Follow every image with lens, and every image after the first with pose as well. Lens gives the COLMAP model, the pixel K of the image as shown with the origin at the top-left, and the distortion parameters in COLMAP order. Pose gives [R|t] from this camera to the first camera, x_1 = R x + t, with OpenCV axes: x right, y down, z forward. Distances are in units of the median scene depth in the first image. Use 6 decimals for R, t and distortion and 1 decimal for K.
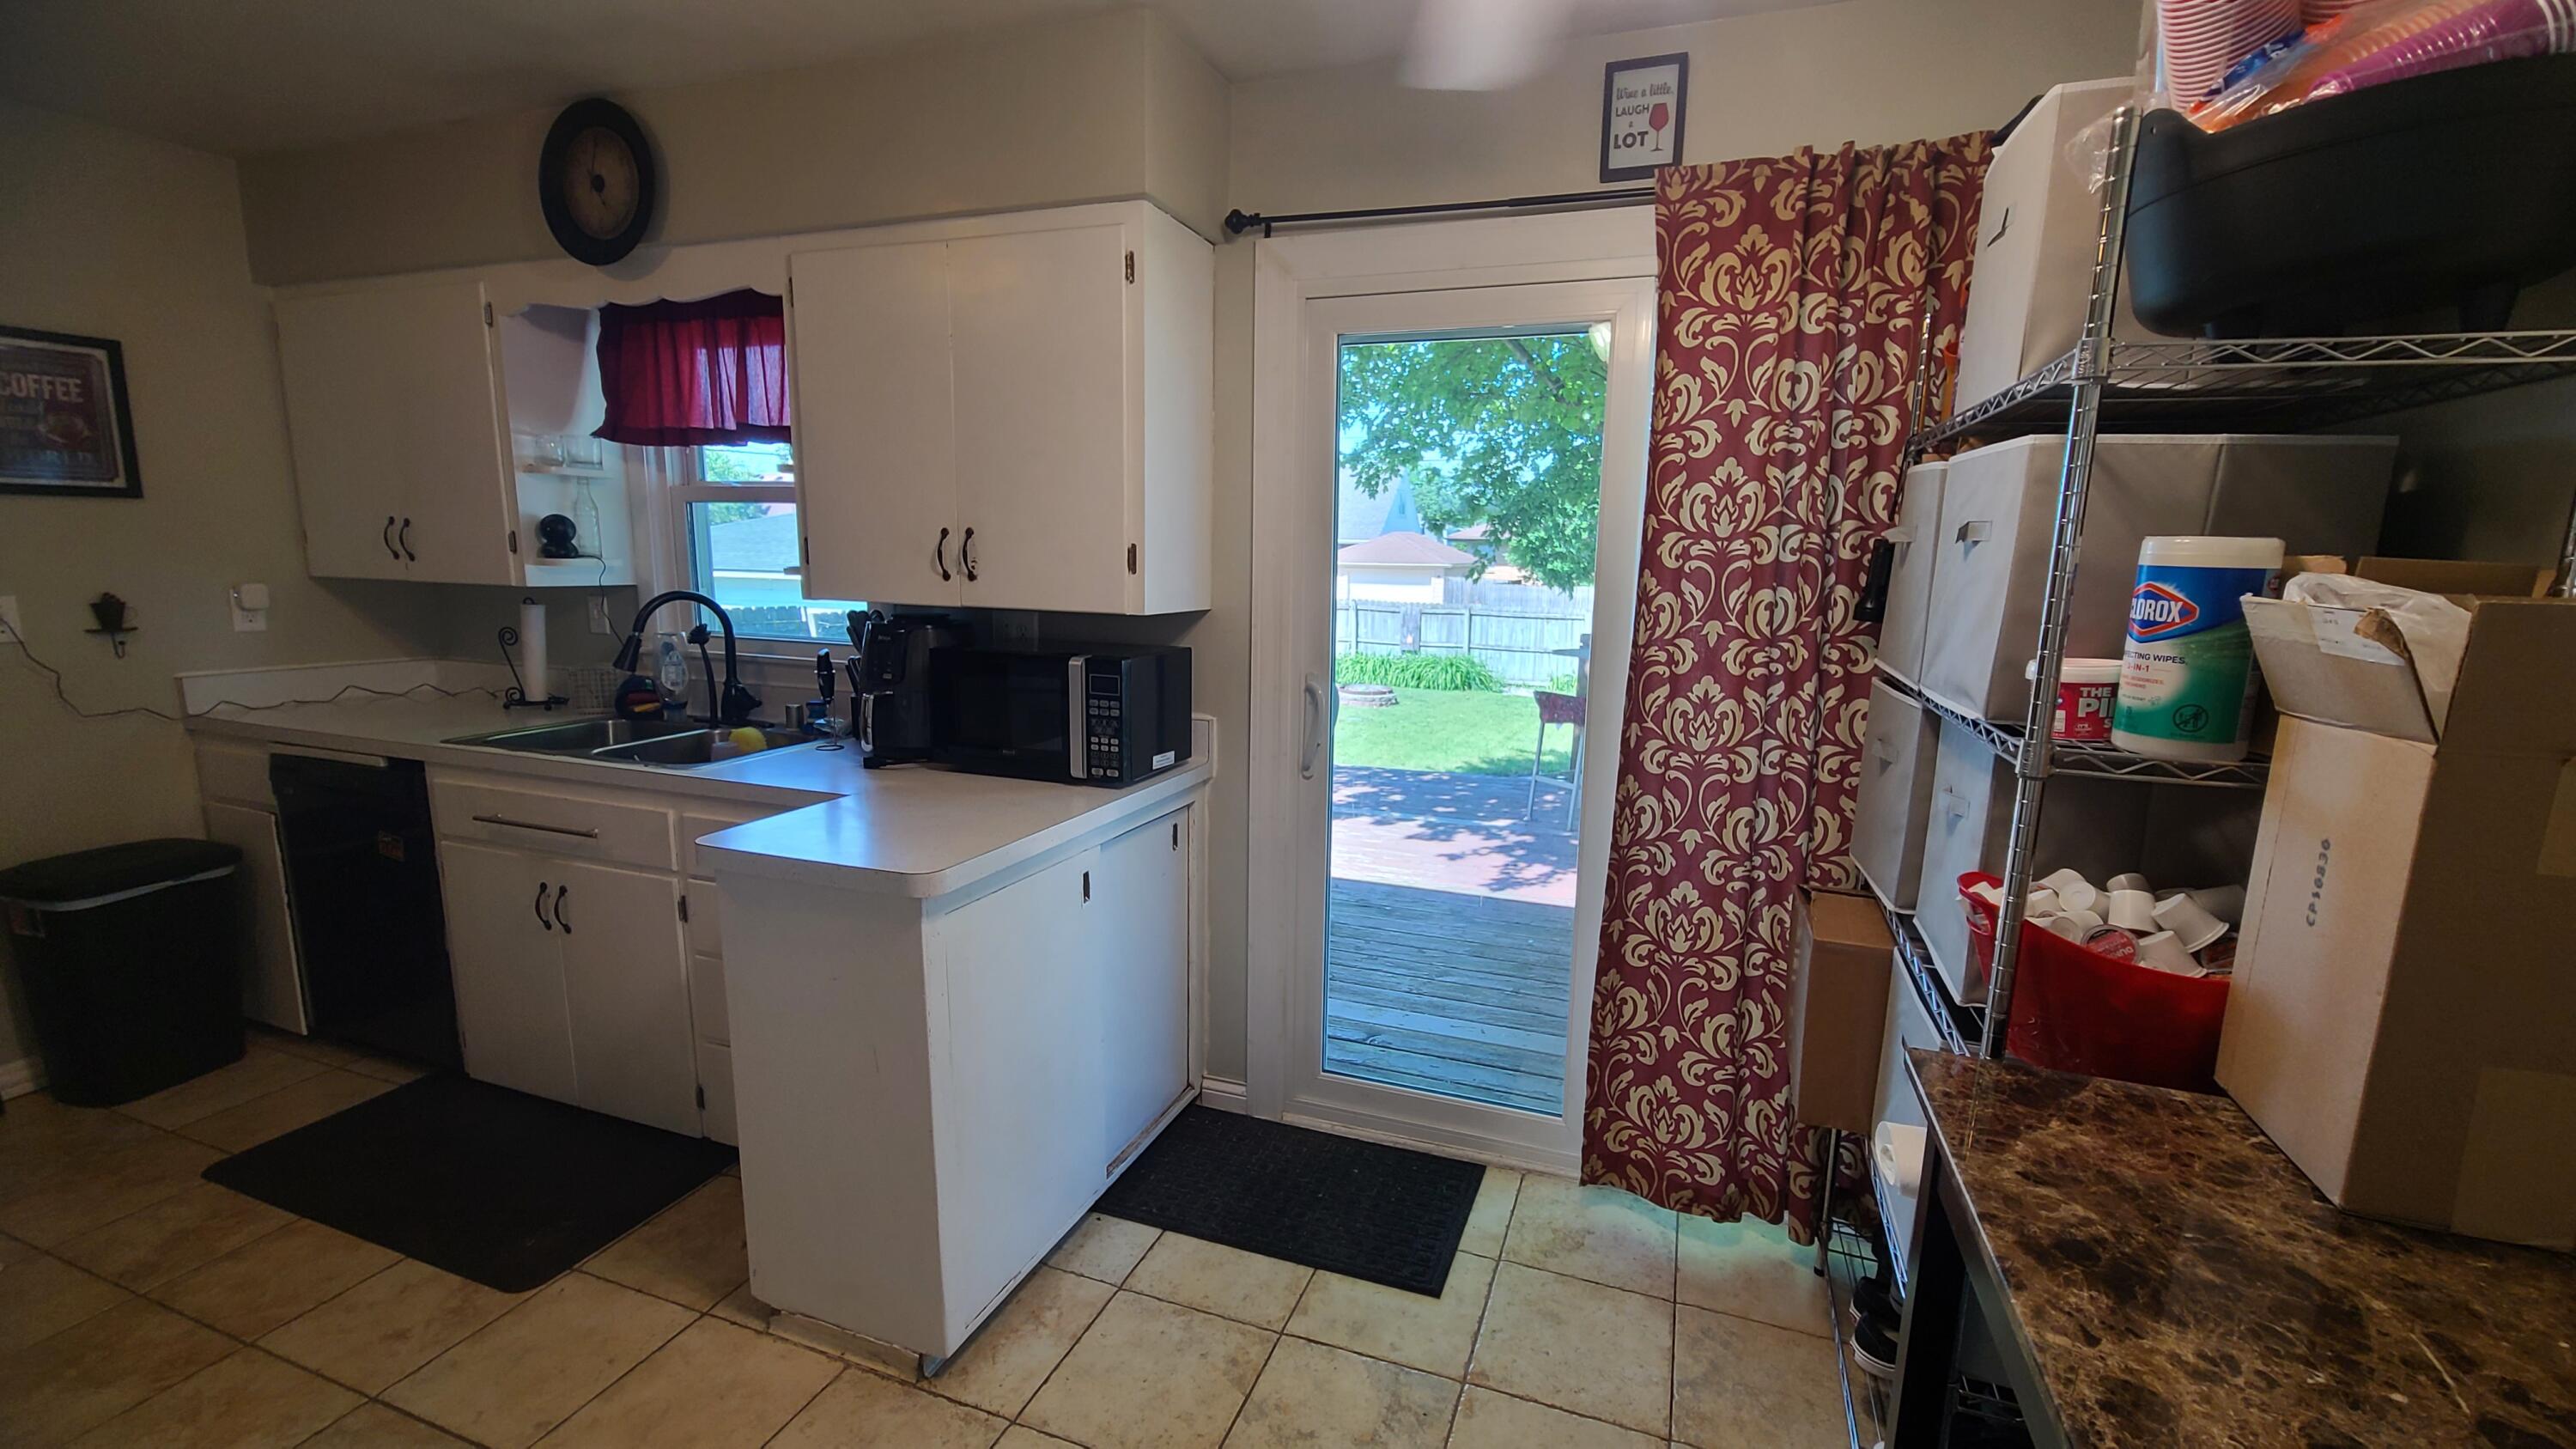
lens RADIAL K [[1032.5, 0, 1308.3], [0, 1032.5, 738.8], [0, 0, 1]] dist [0.002697, 0.000172]
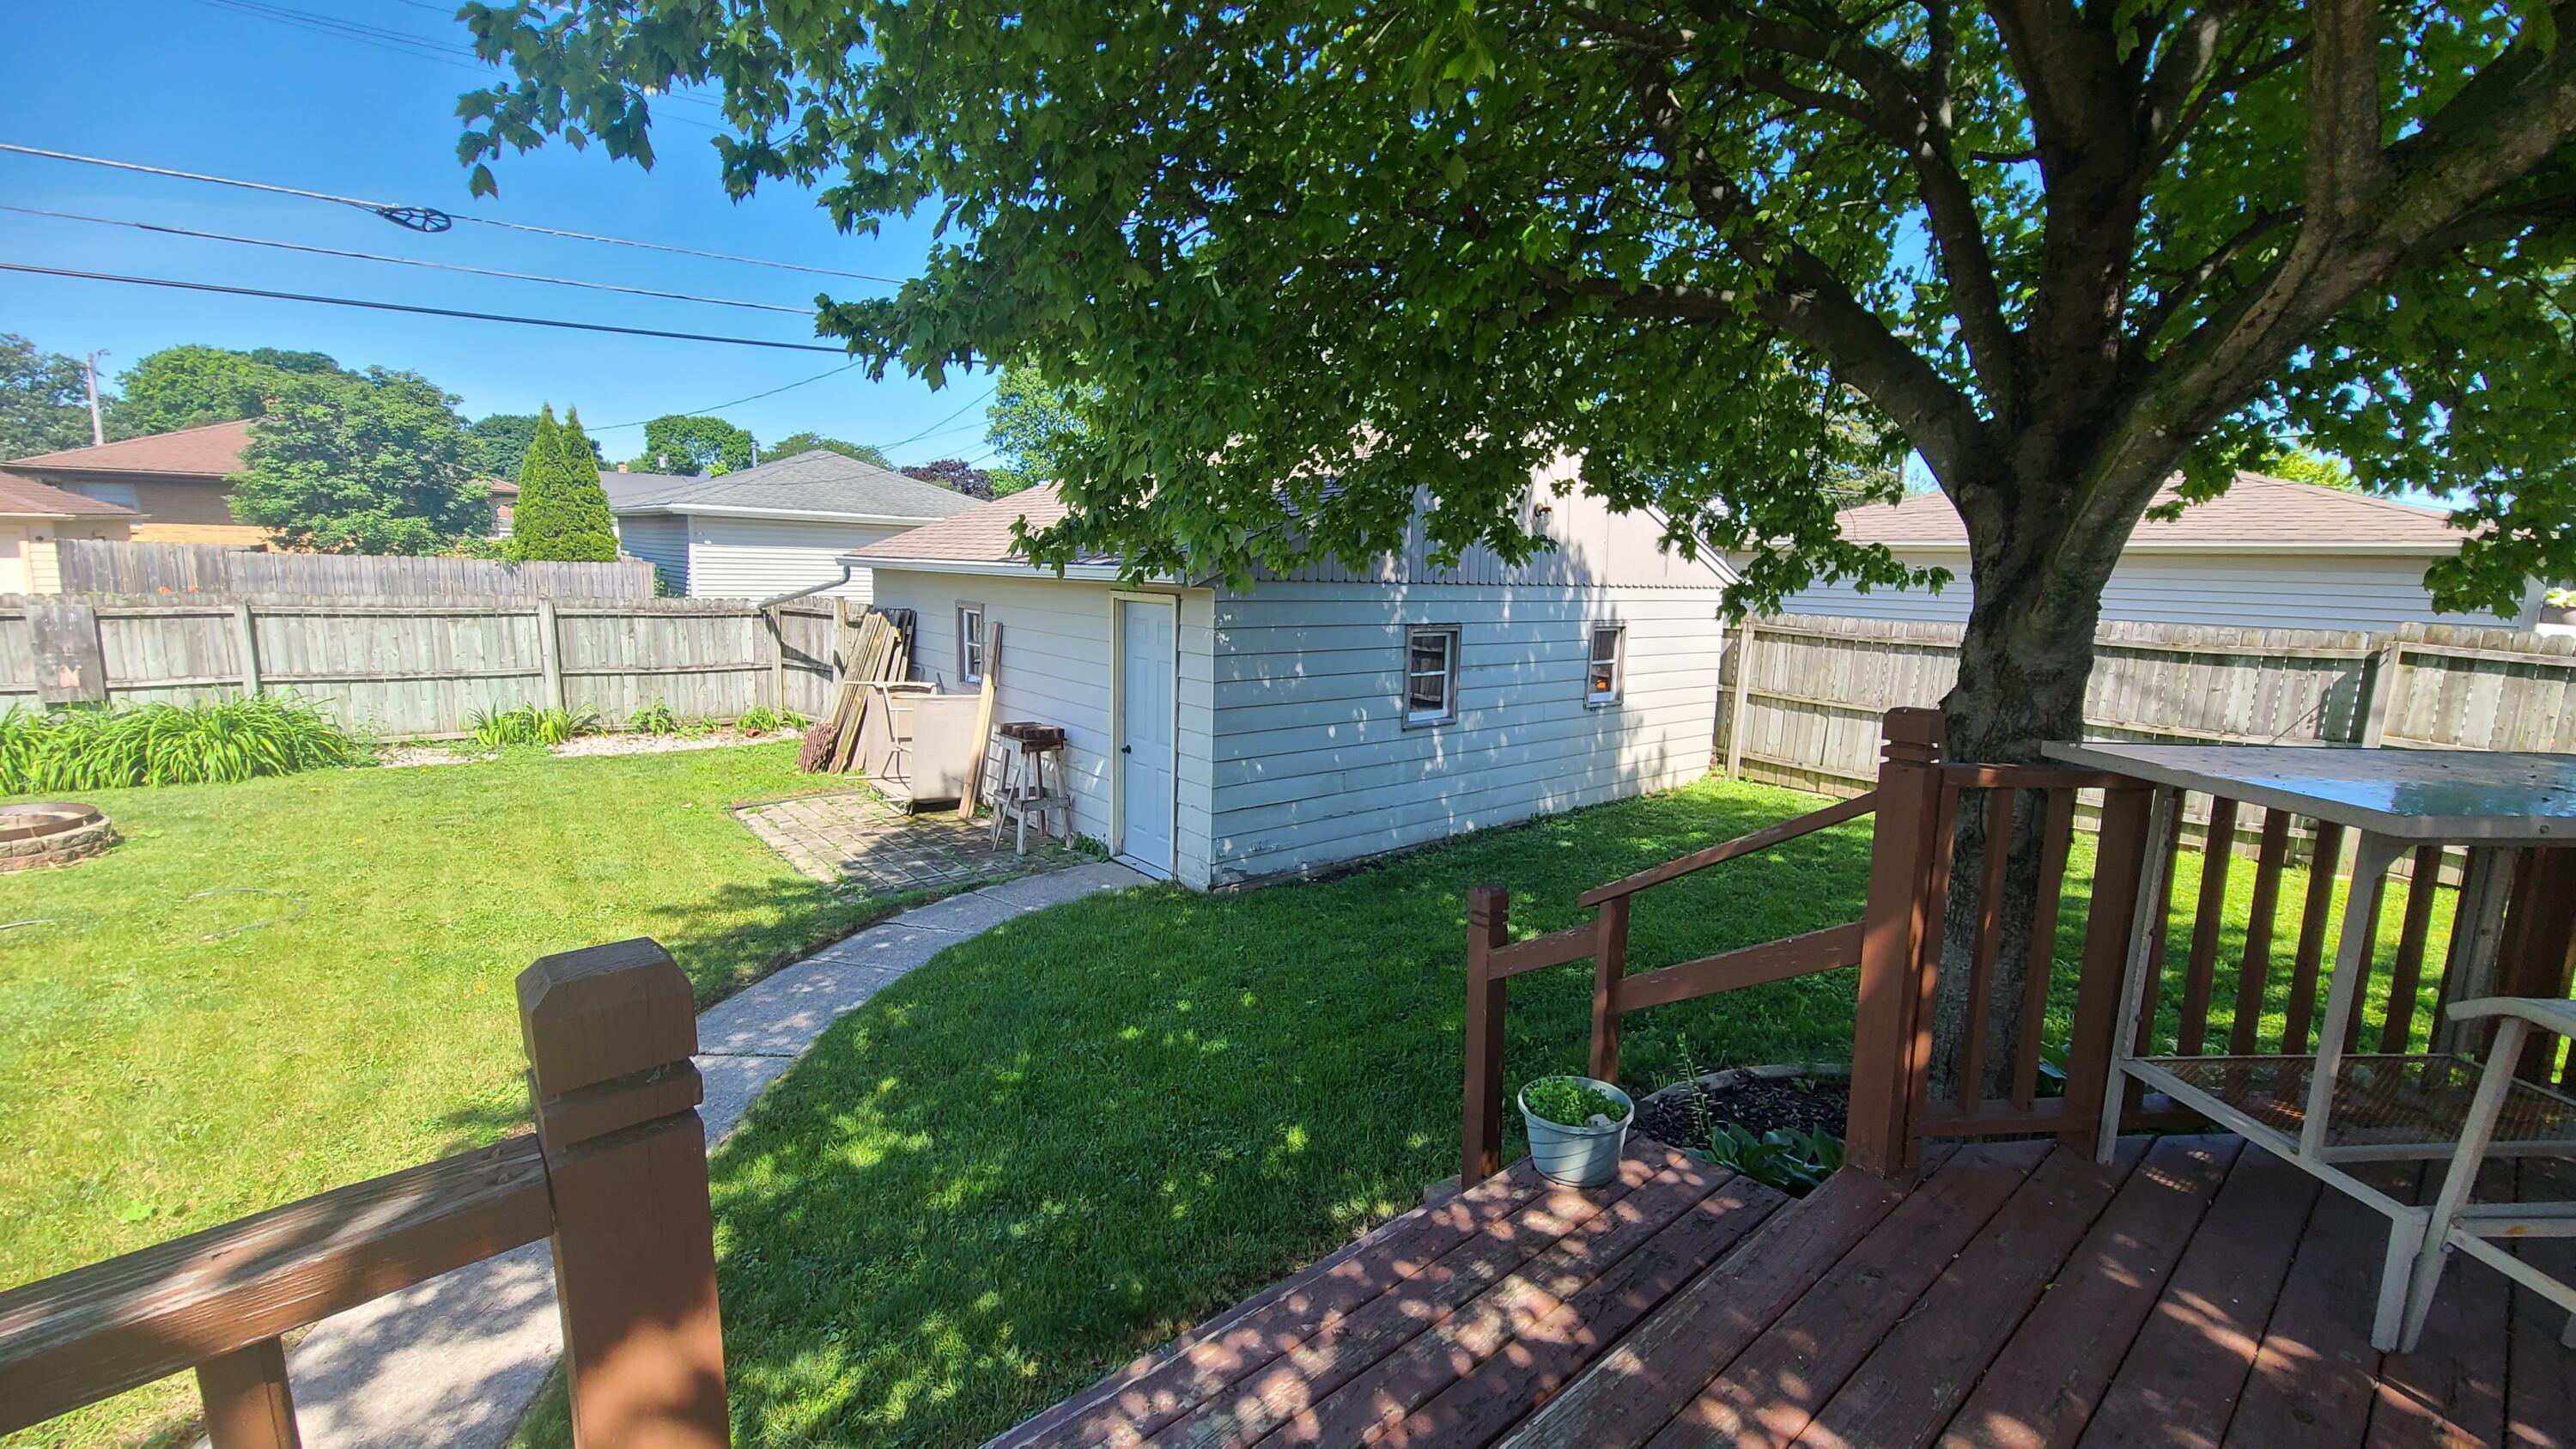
lens RADIAL K [[1032.5, 0, 1298.2], [0, 1032.5, 719.8], [0, 0, 1]] dist [0.002697, 0.000172]
pose [[0.484831, -0.129366, 0.864987, -0.083956], [0.125289, 0.989073, 0.077699, -0.115934], [-0.865587, 0.070703, 0.495742, 0.803413]]
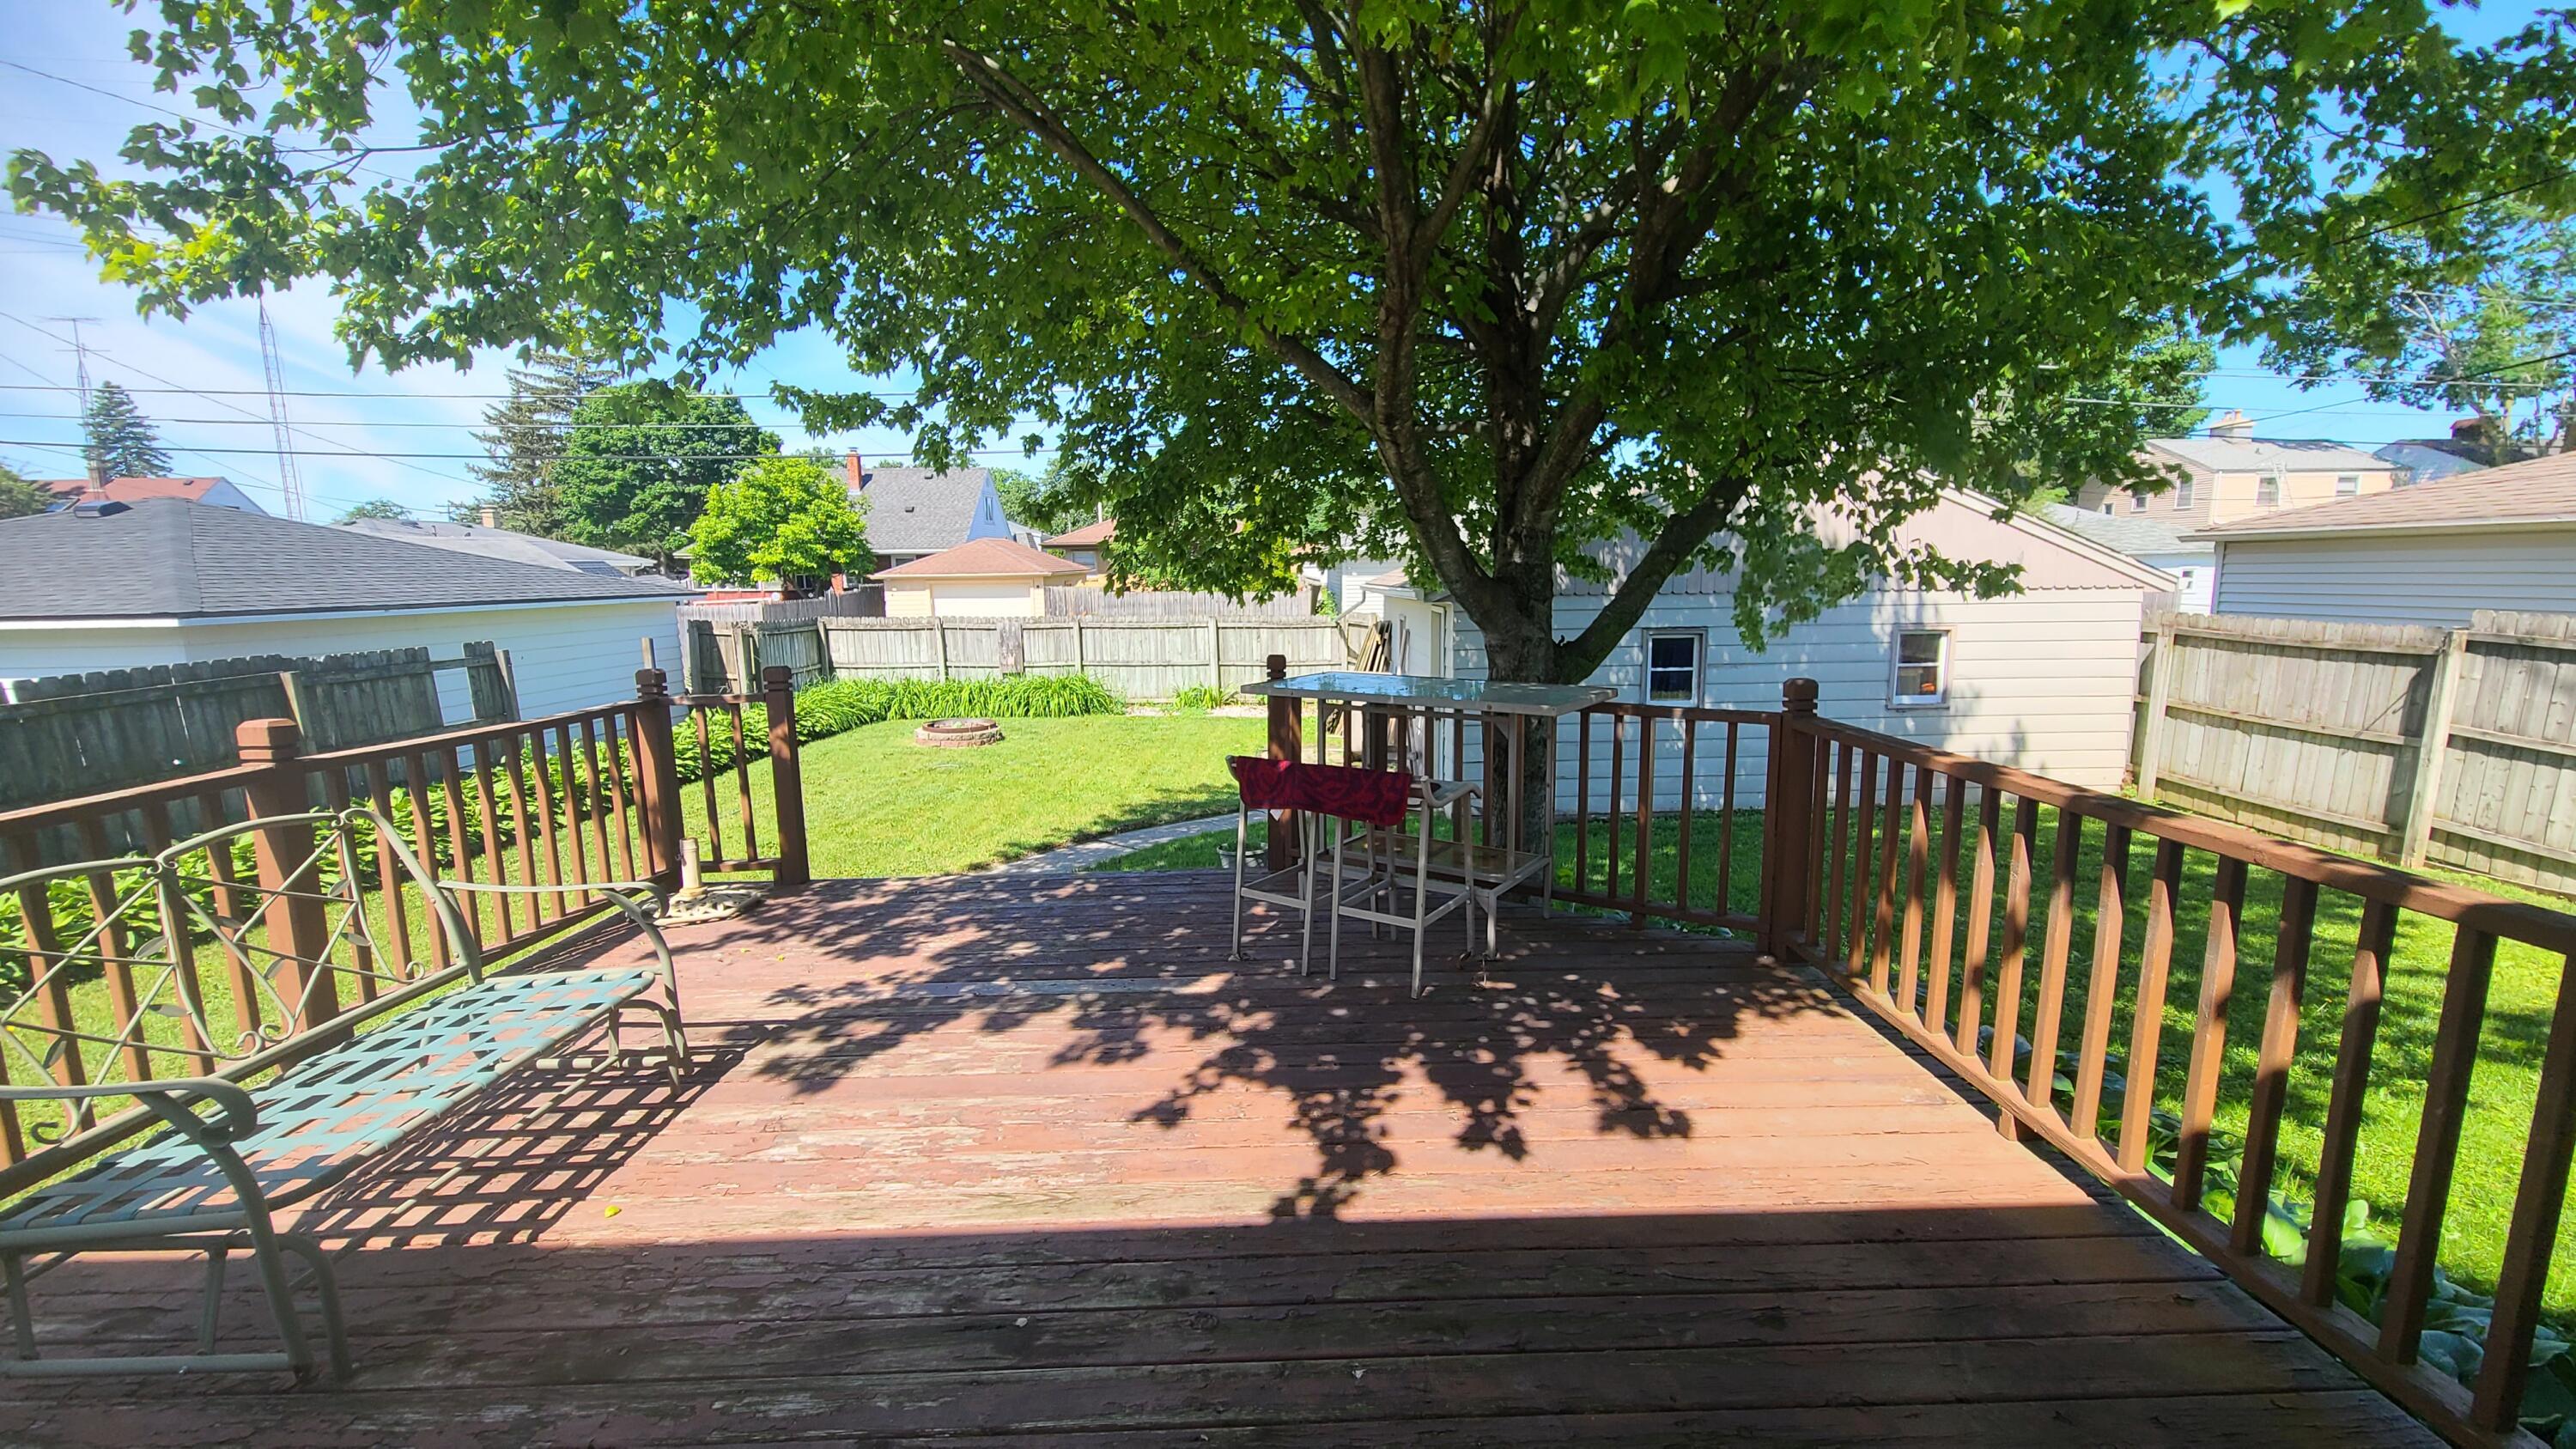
lens RADIAL K [[1032.5, 0, 1344.8], [0, 1032.5, 732.1], [0, 0, 1]] dist [0.002697, 0.000172]
pose [[0.915251, -0.086277, 0.393537, 0.021779], [0.091919, 0.995756, 0.004528, -0.036835], [-0.392257, 0.032030, 0.919298, 0.254047]]
